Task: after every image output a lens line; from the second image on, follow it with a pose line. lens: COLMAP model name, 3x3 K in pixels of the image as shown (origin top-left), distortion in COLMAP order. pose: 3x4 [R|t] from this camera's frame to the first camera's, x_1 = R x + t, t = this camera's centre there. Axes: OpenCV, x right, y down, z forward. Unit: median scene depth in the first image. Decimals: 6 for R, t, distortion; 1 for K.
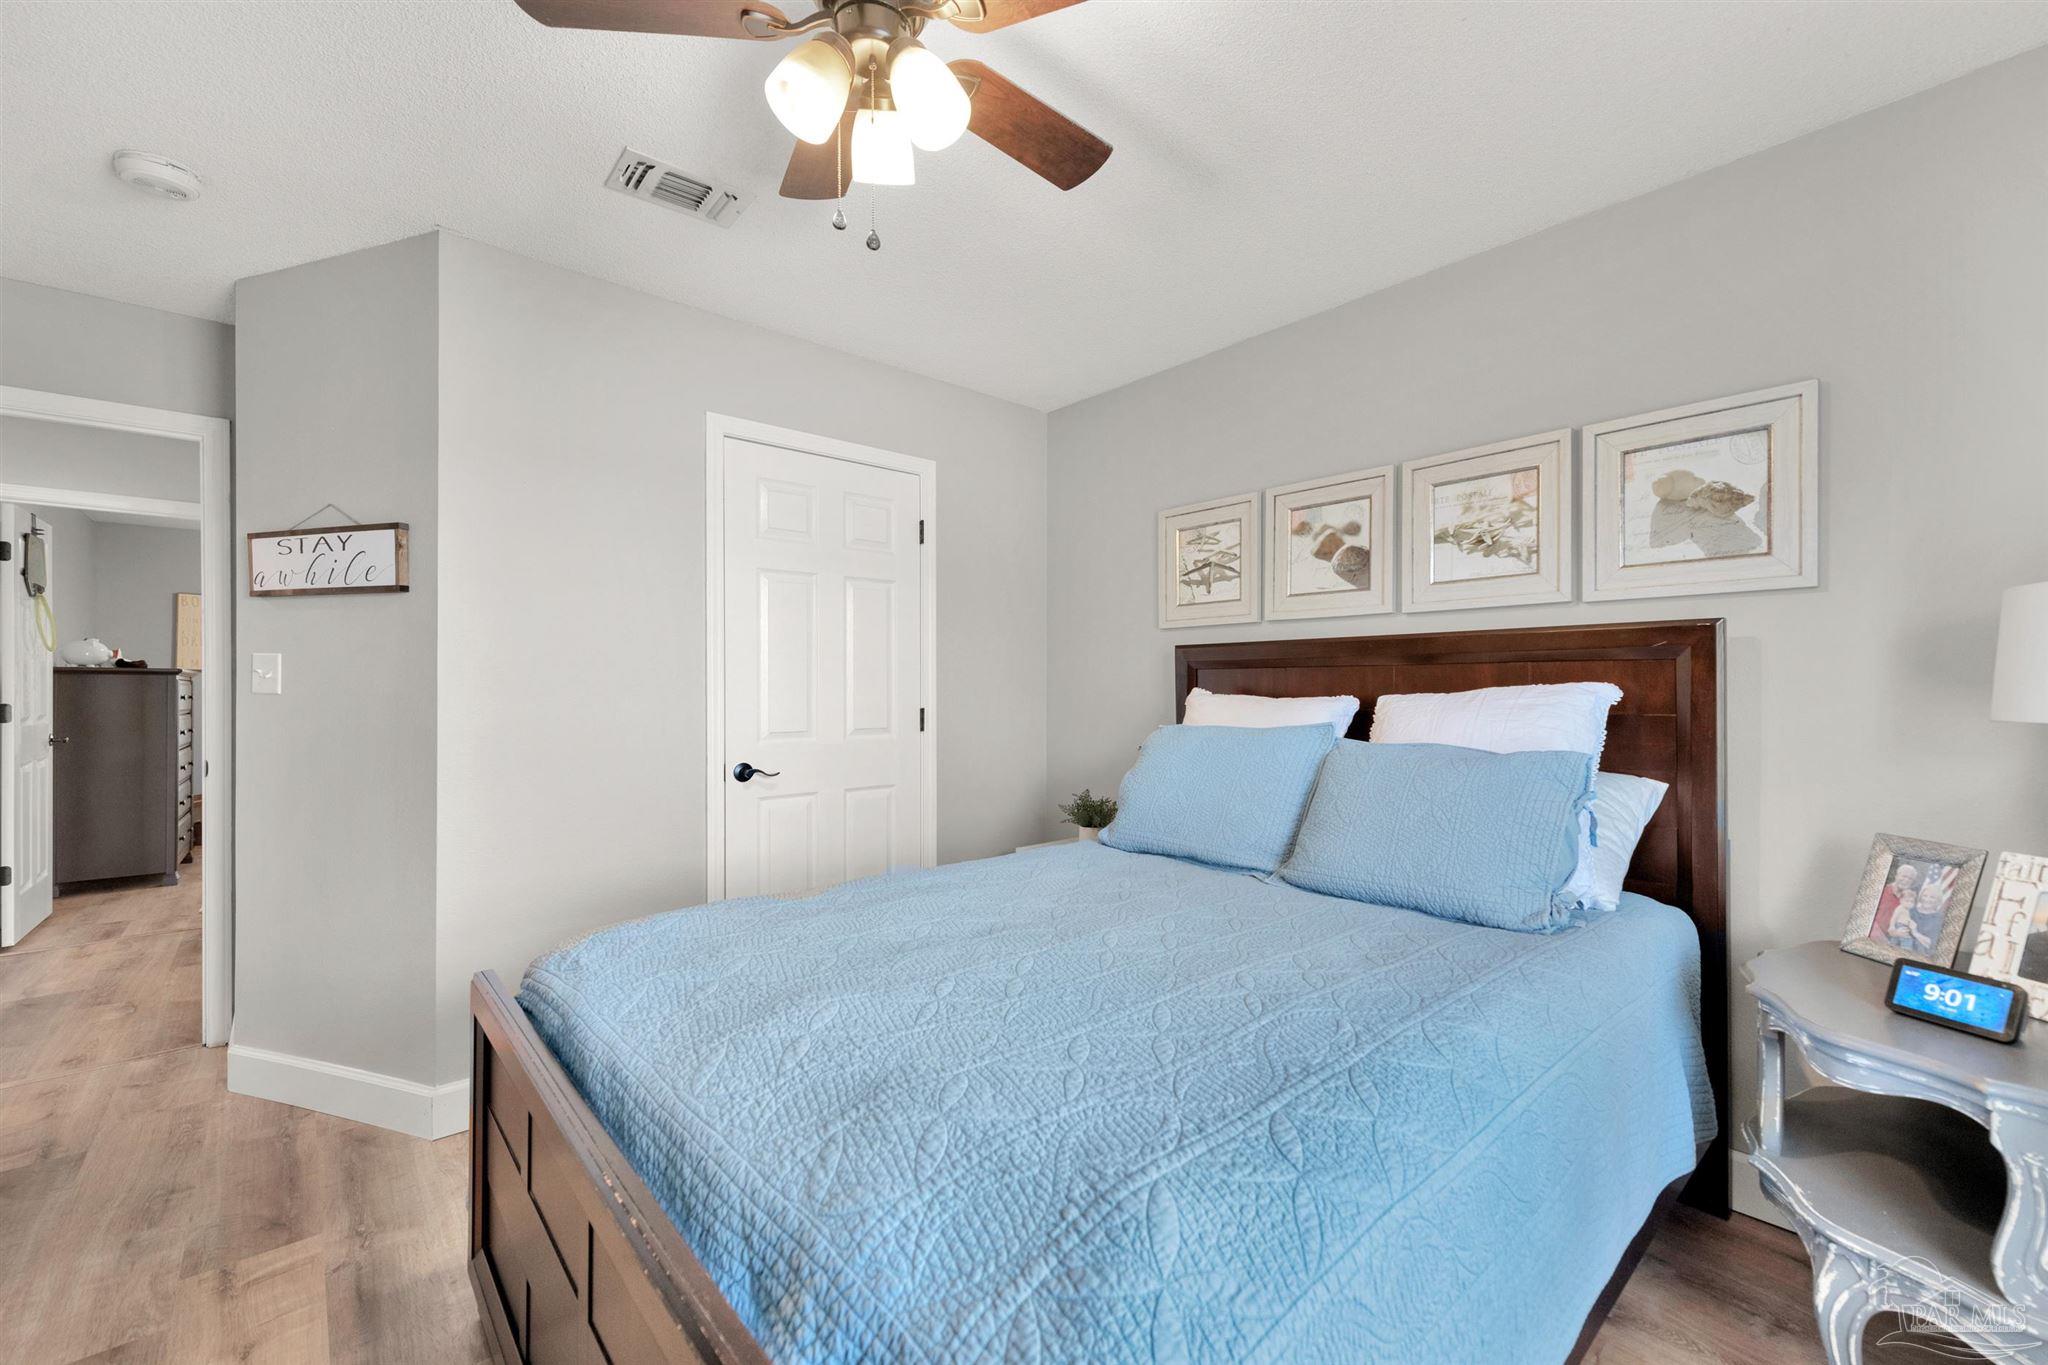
lens RADIAL K [[826.1, 0, 1024.0], [0, 826.1, 682.5], [0, 0, 1]] dist [0.000760, 0.000123]
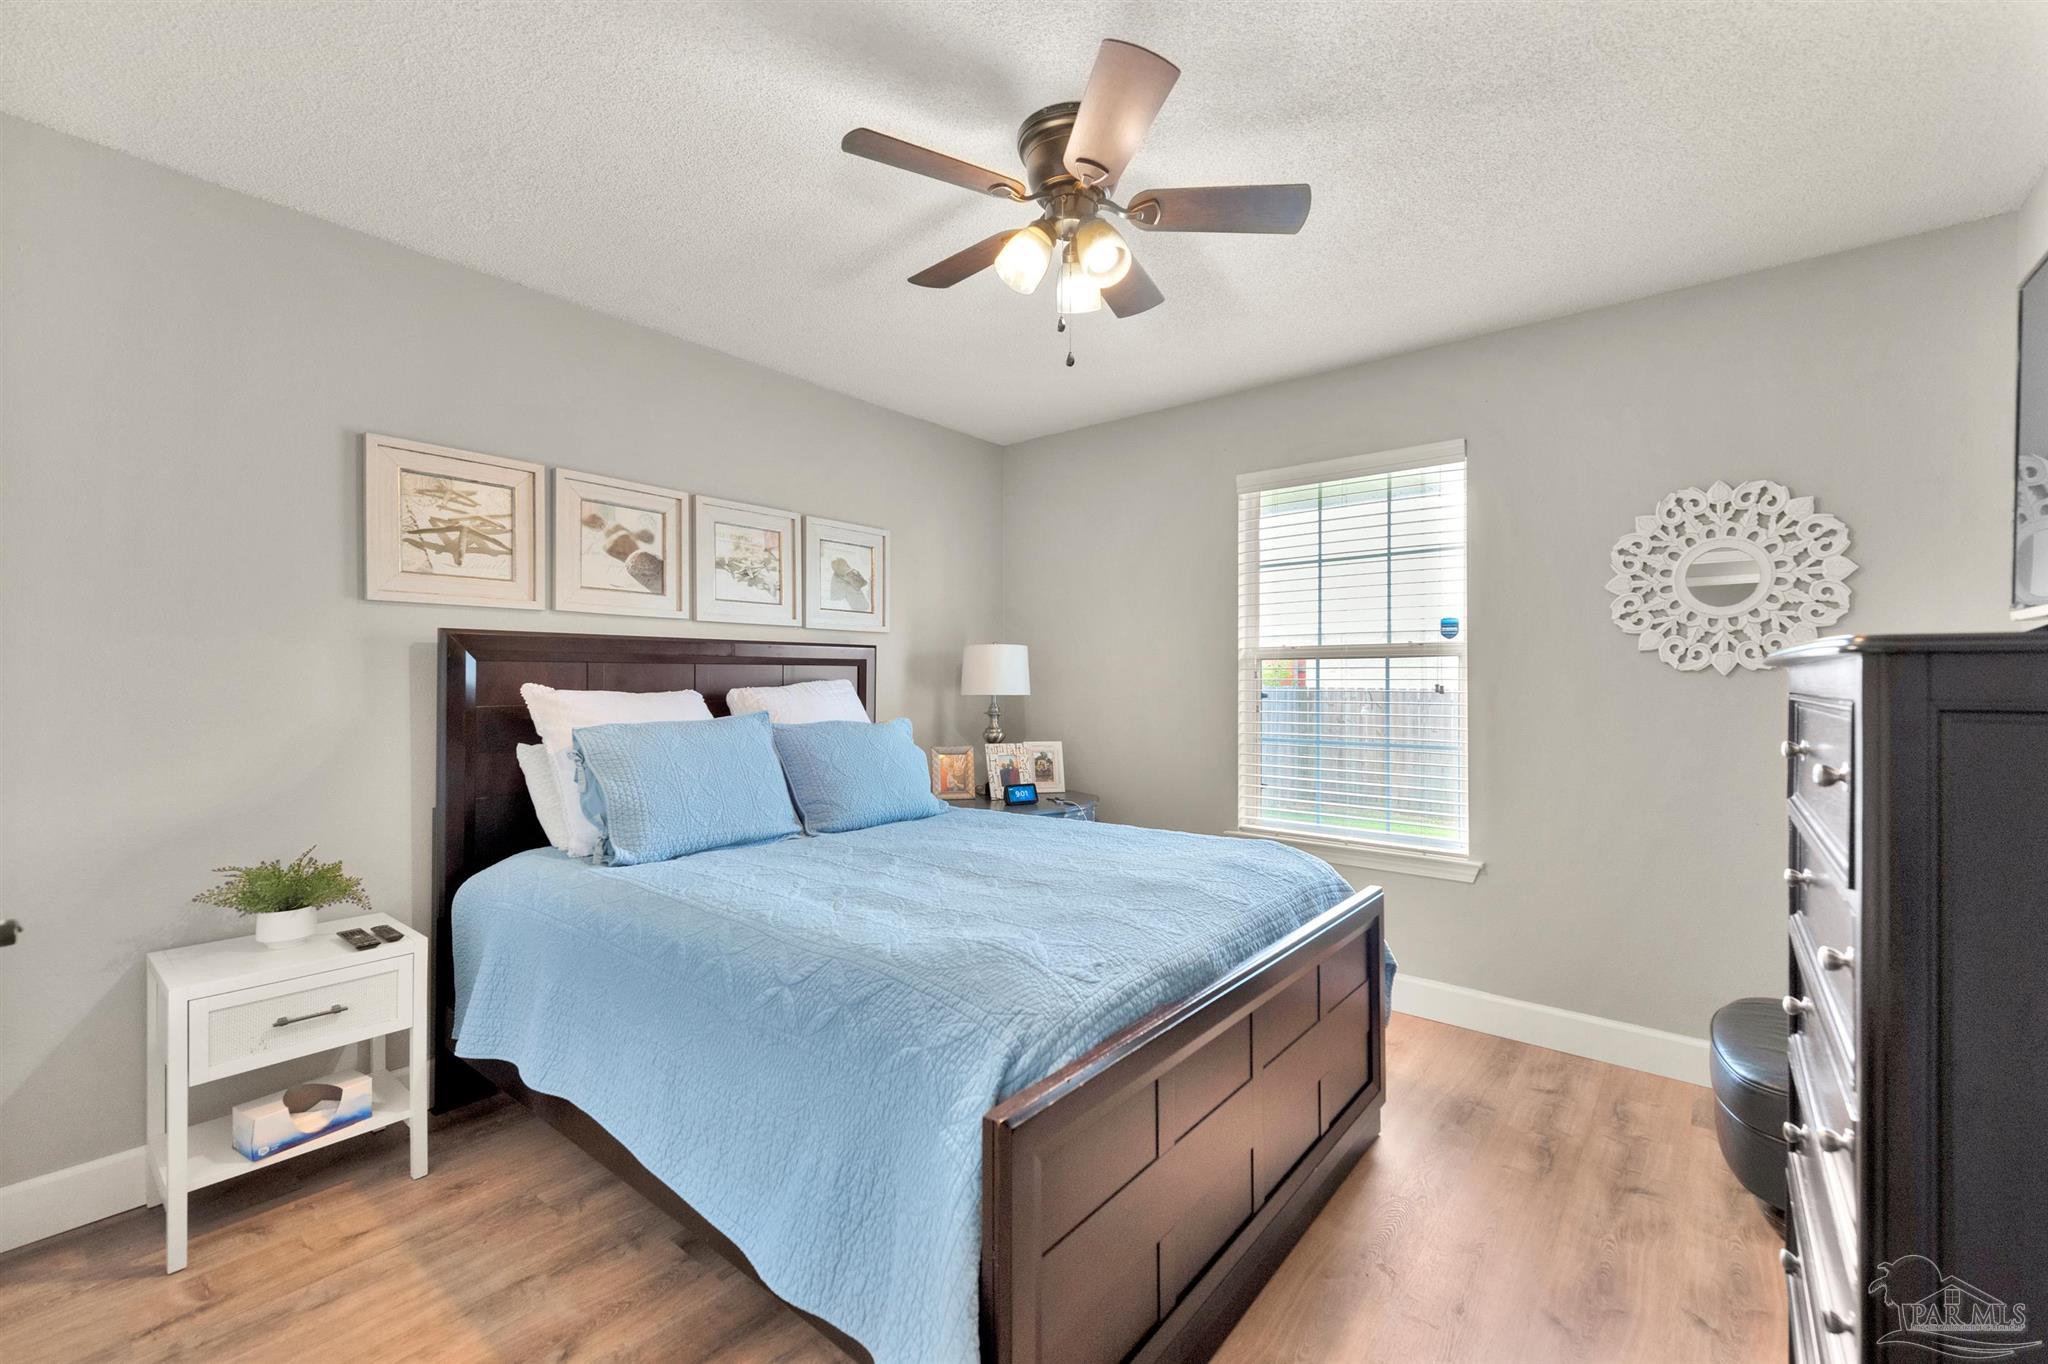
lens RADIAL K [[826.1, 0, 1024.0], [0, 826.1, 682.0], [0, 0, 1]] dist [0.000760, 0.000123]
pose [[-0.161612, 0.006787, 0.986831, -0.747343], [0.001879, 0.999977, -0.006569, 0.013420], [-0.986853, 0.000793, -0.161621, 0.676710]]
